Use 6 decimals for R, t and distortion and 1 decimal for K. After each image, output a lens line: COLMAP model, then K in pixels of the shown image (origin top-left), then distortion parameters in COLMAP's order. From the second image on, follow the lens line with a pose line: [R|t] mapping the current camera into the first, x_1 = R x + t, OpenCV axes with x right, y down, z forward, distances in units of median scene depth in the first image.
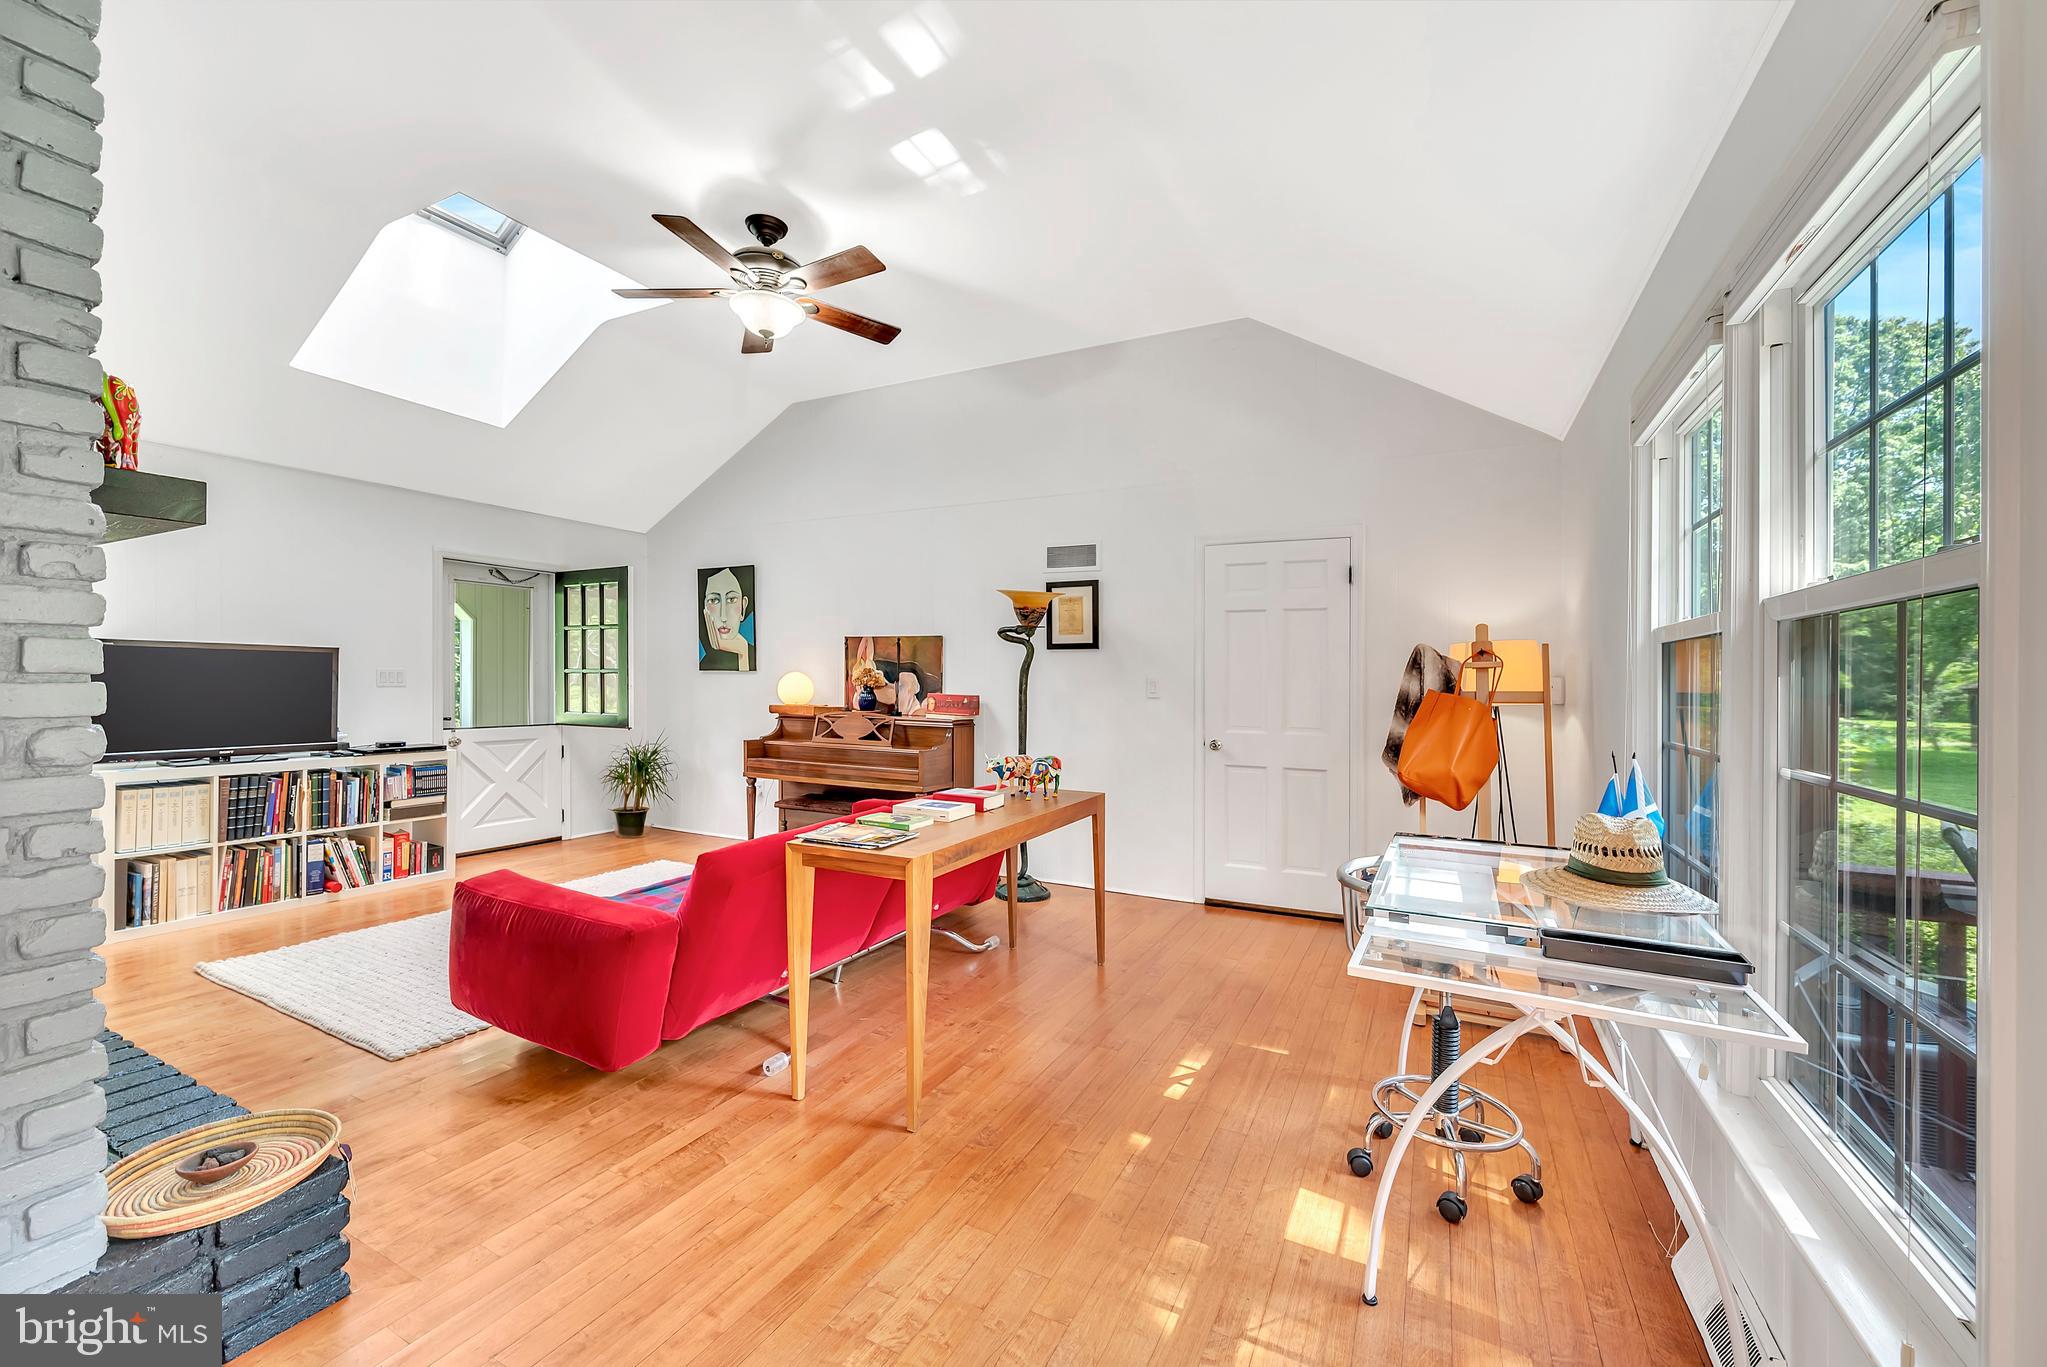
lens RADIAL K [[814.9, 0, 1008.4], [0, 814.9, 682.1], [0, 0, 1]] dist [0.001660, 0.000129]
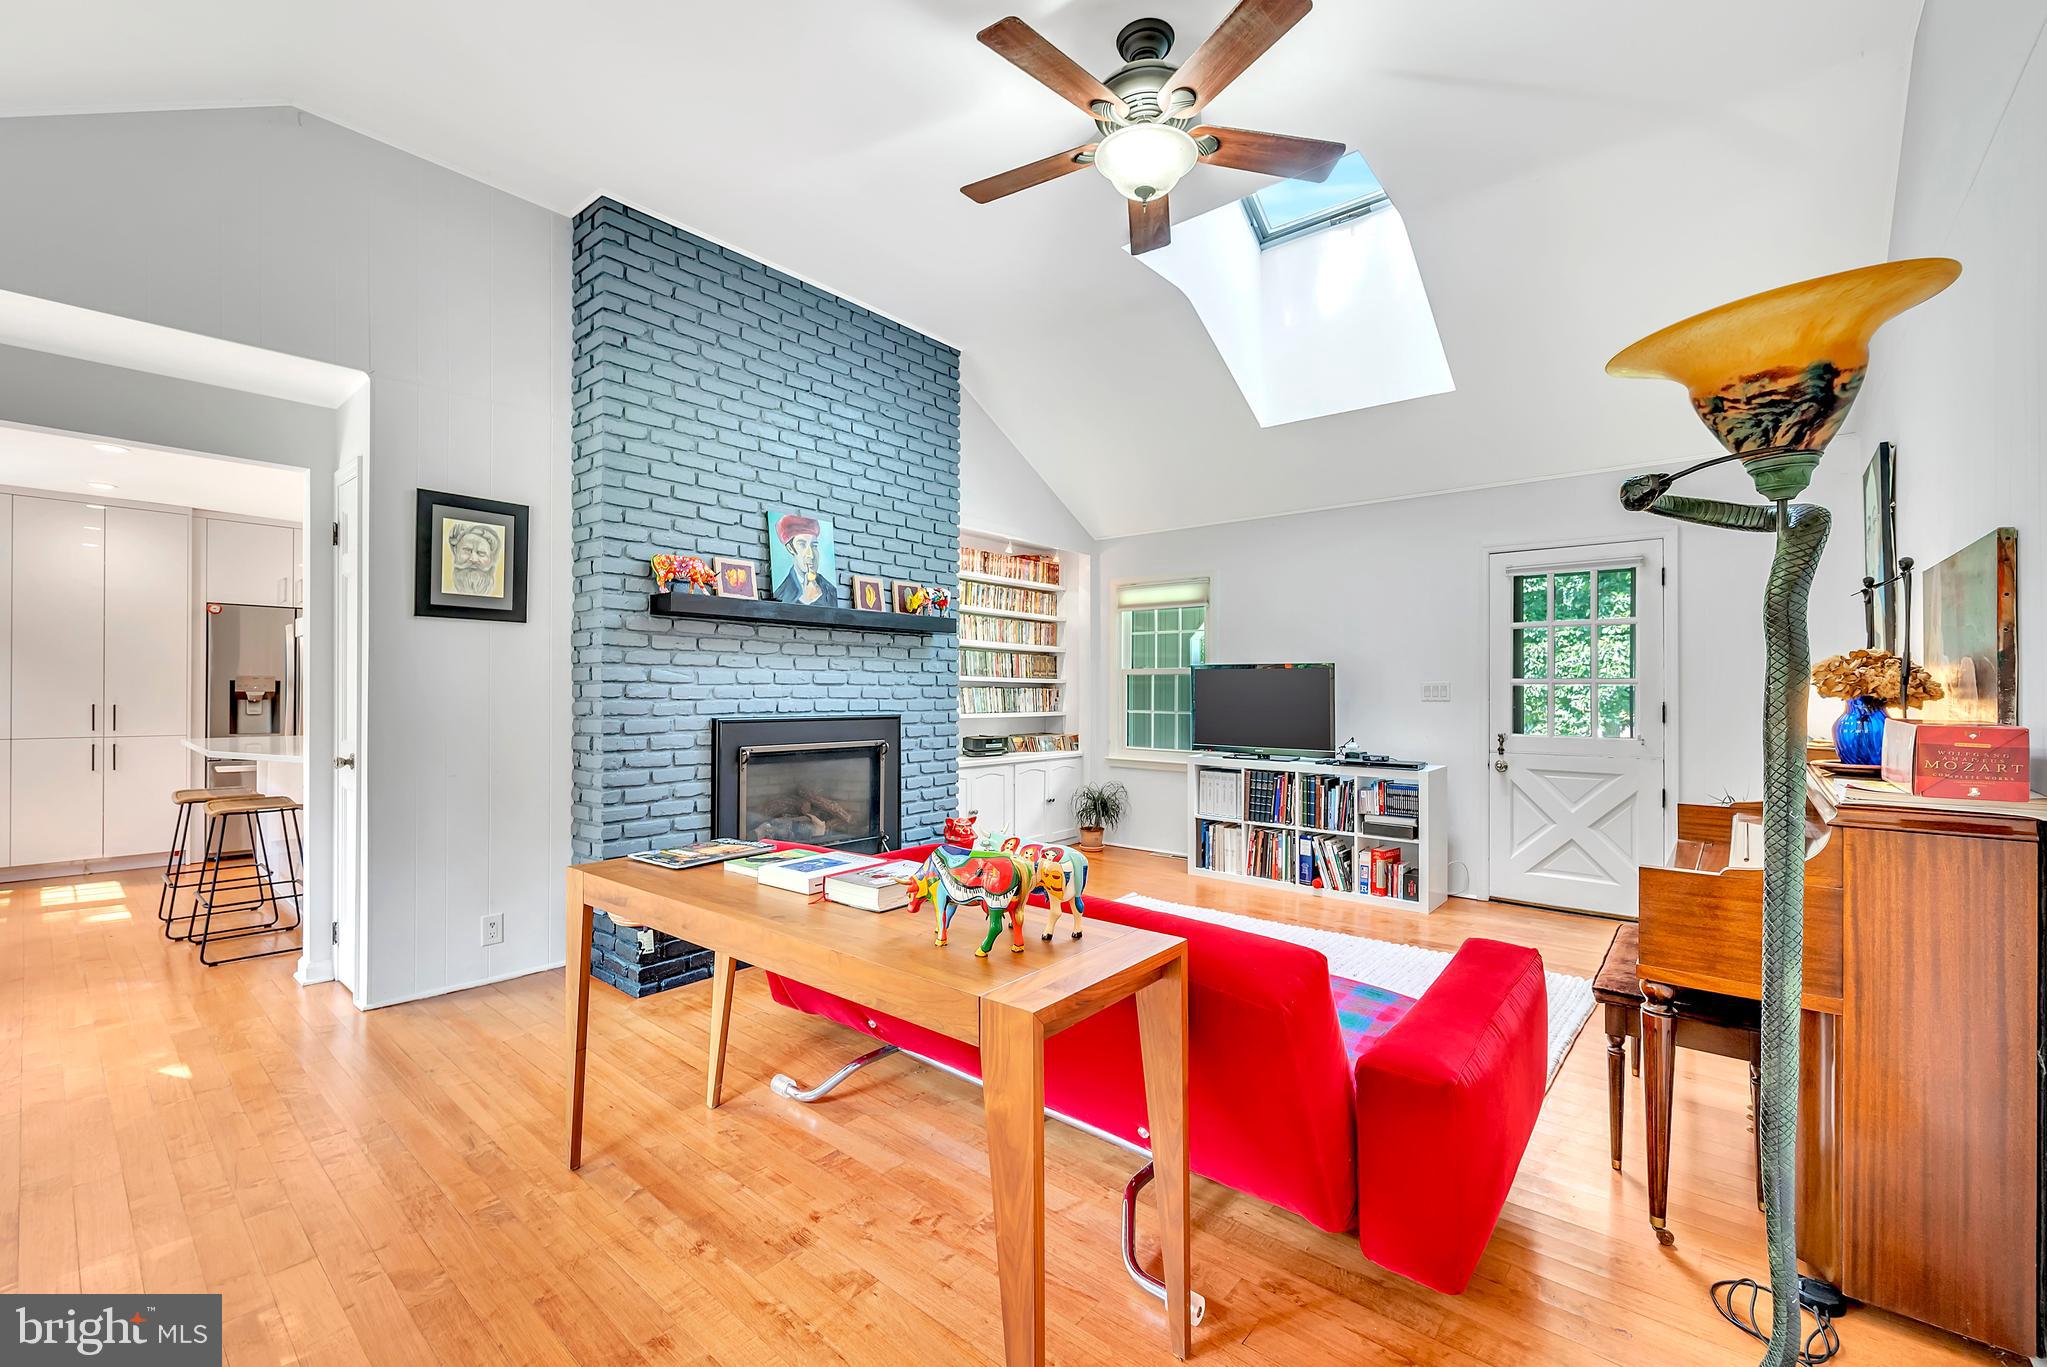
lens RADIAL K [[814.9, 0, 1008.4], [0, 814.9, 682.1], [0, 0, 1]] dist [0.001660, 0.000129]
pose [[-0.227296, -0.031308, -0.973322, 0.329912], [-0.009865, 0.999506, -0.029847, 0.019112], [0.973776, 0.002818, -0.227492, 0.833649]]
